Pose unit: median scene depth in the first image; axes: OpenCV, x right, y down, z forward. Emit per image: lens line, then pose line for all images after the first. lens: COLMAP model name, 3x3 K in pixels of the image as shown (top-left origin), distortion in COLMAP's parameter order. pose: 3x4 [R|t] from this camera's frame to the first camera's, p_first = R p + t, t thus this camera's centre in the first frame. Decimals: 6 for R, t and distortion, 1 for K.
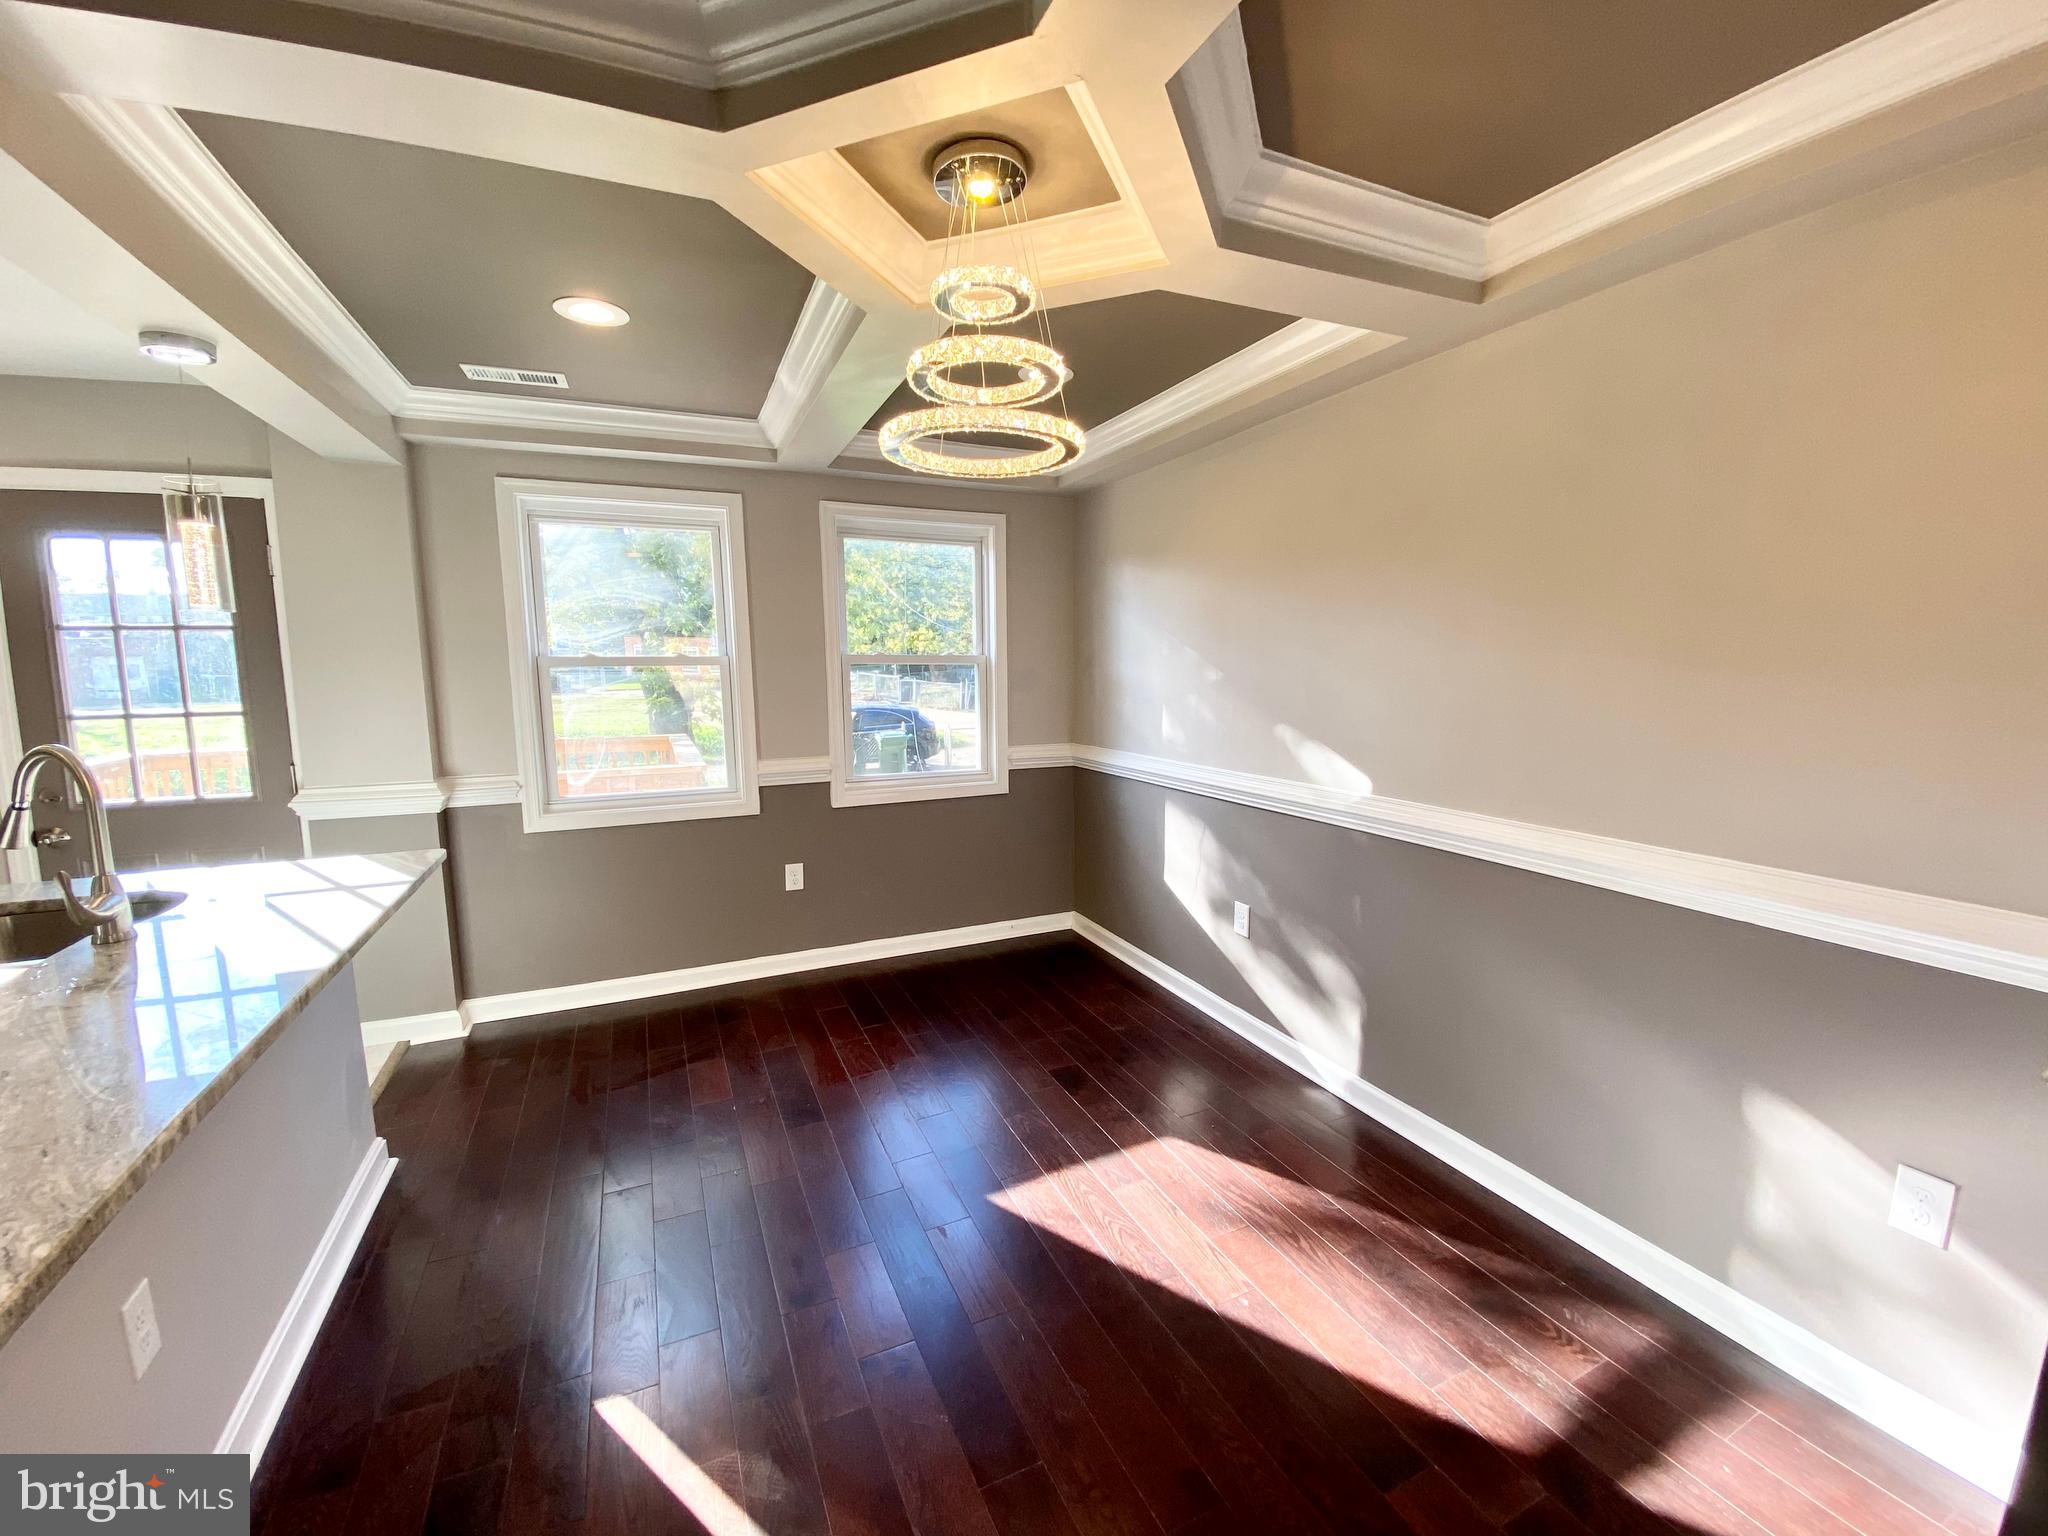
lens RADIAL K [[822.8, 0, 1016.6], [0, 822.8, 762.4], [0, 0, 1]] dist [0.021044, -0.021443]
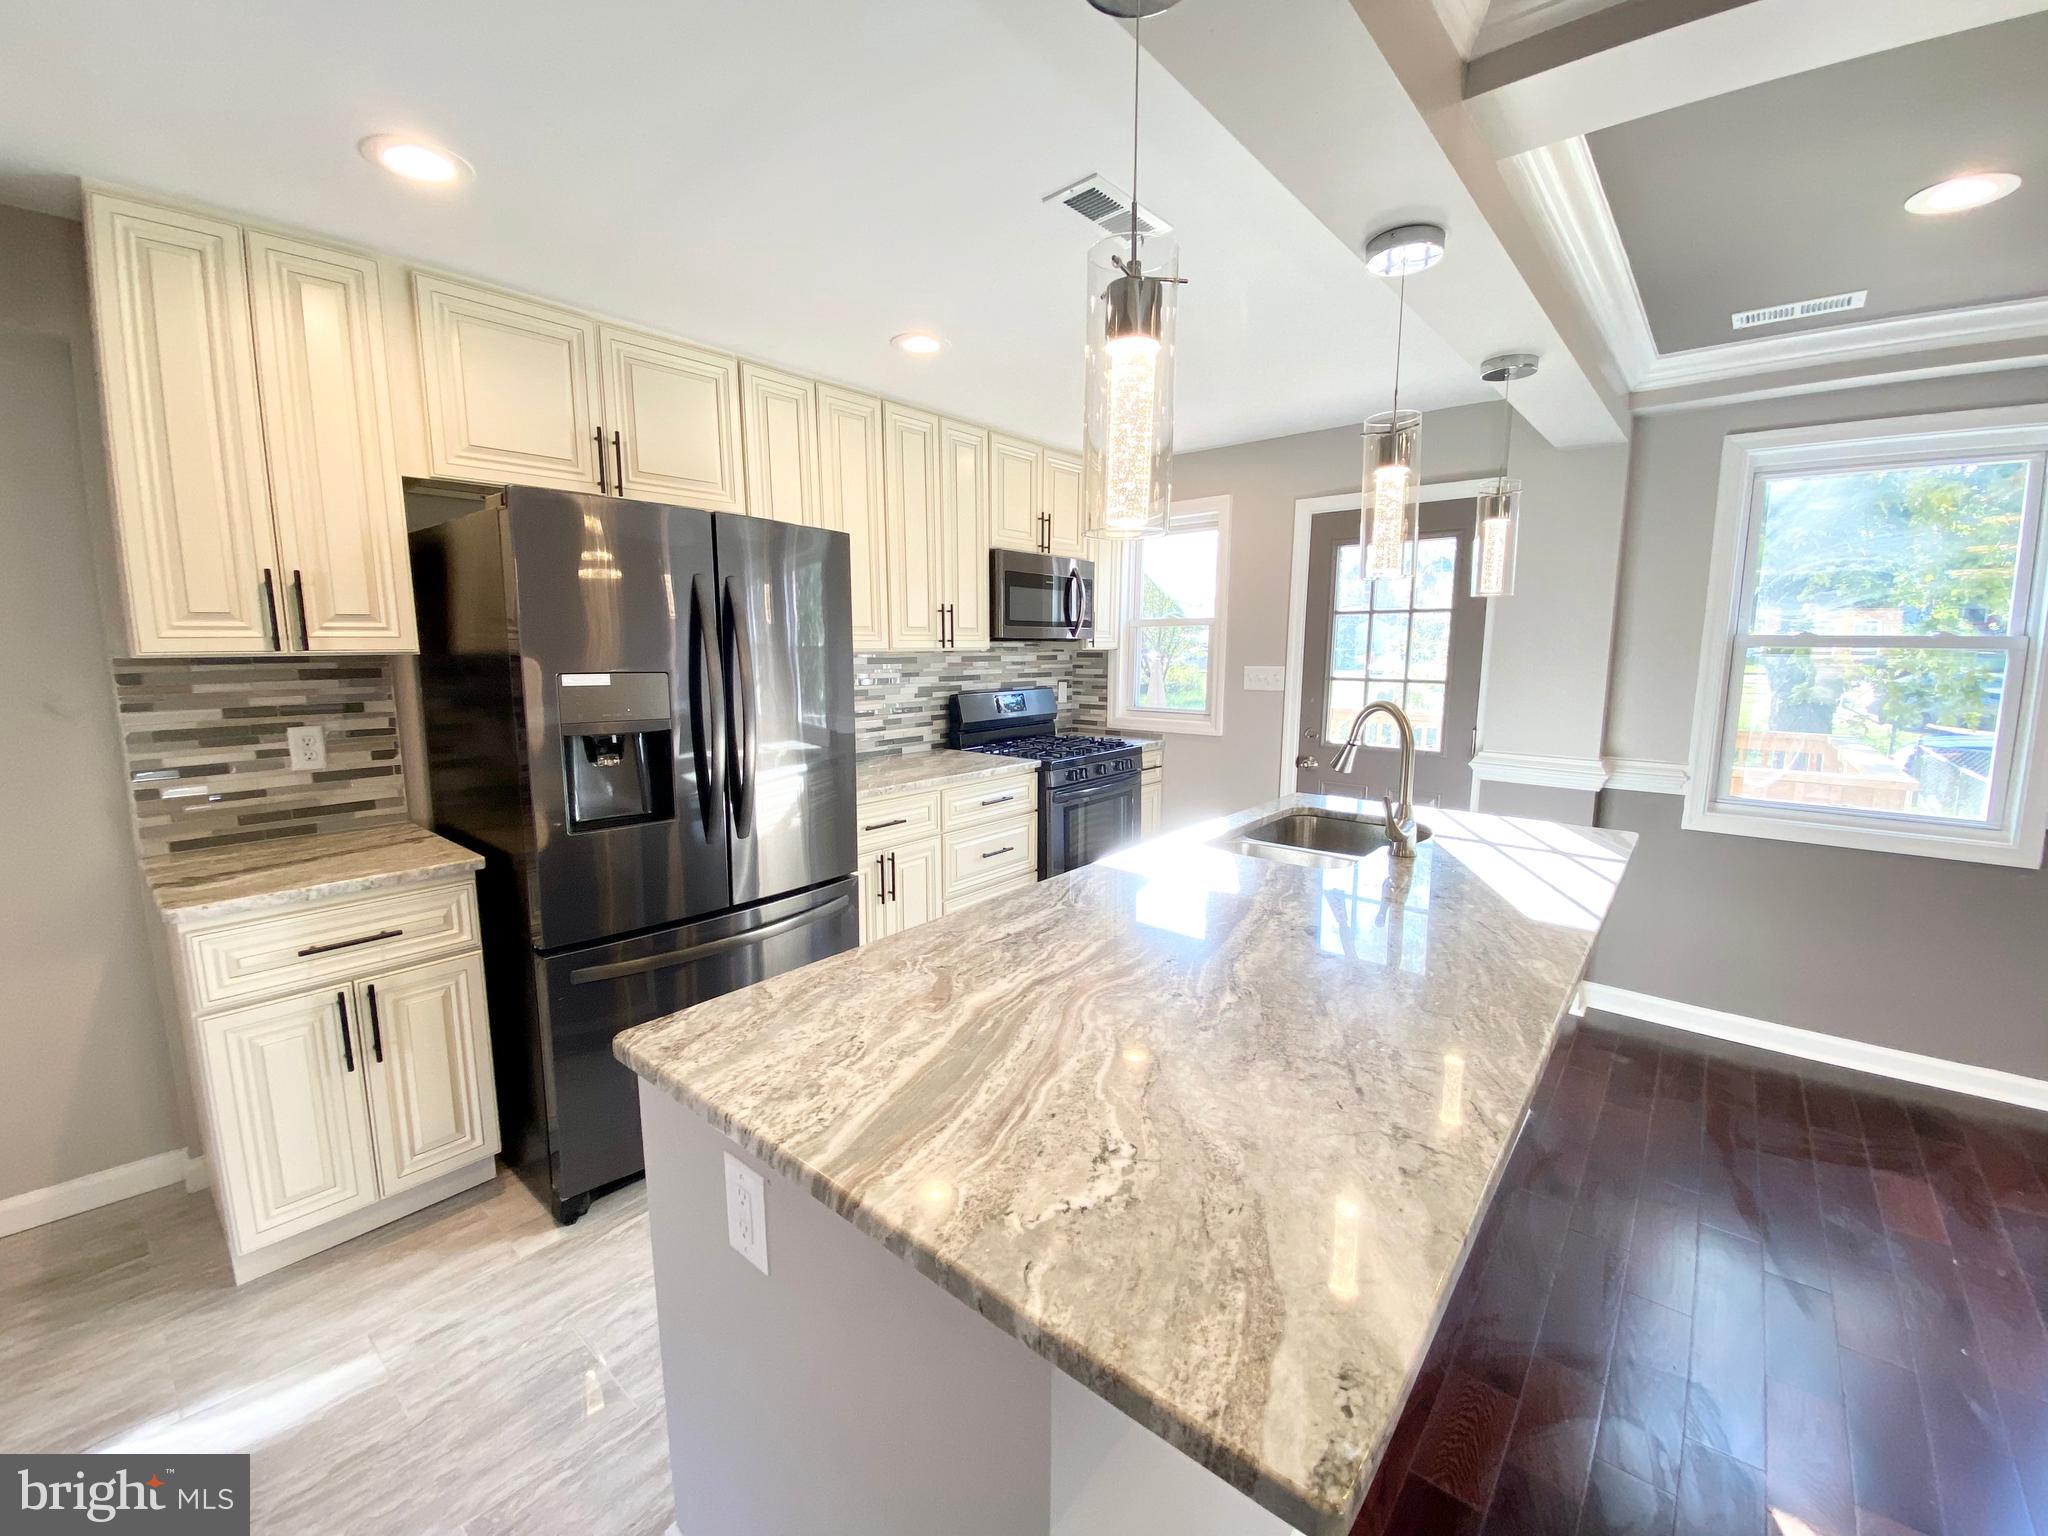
lens RADIAL K [[822.8, 0, 1016.6], [0, 822.8, 762.4], [0, 0, 1]] dist [0.021044, -0.021443]
pose [[0.425407, 0.138336, -0.894367, -0.108248], [-0.113471, 0.988603, 0.098939, 0.006735], [0.897860, 0.059396, 0.436256, -0.066394]]
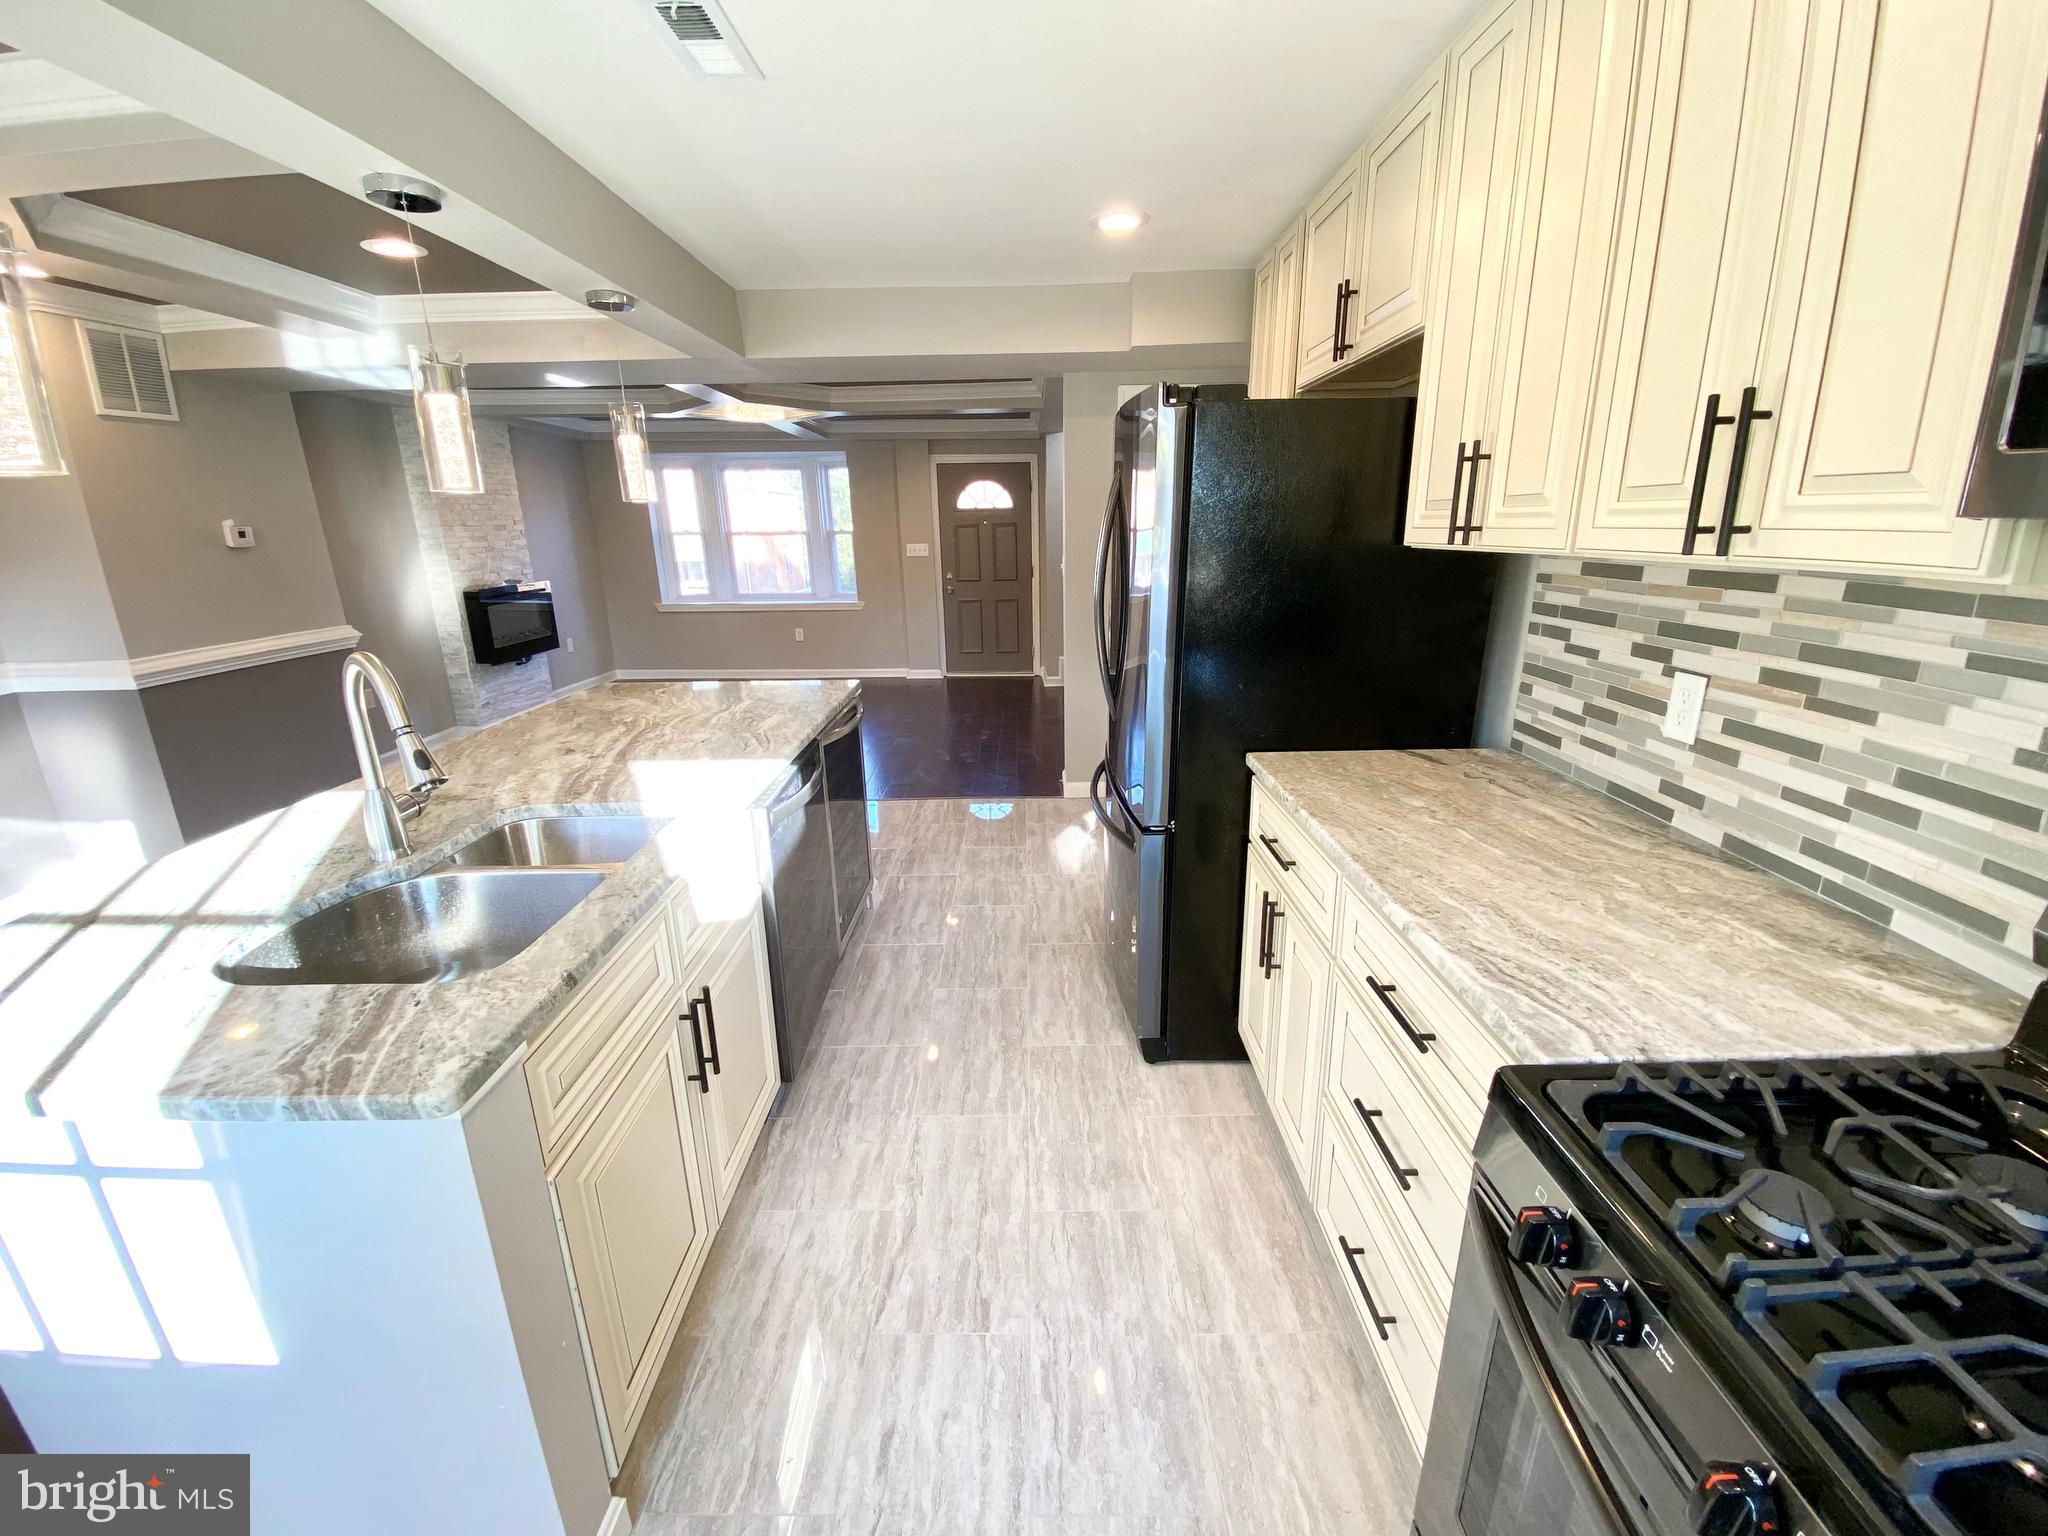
lens RADIAL K [[829.3, 0, 1024.0], [0, 829.3, 768.0], [0, 0, 1]] dist [0.019535, -0.022901]
pose [[-0.912343, -0.090560, 0.399285, -1.084431], [0.076128, 0.920703, 0.382768, -0.094193], [-0.402286, 0.379612, -0.833103, 0.740985]]
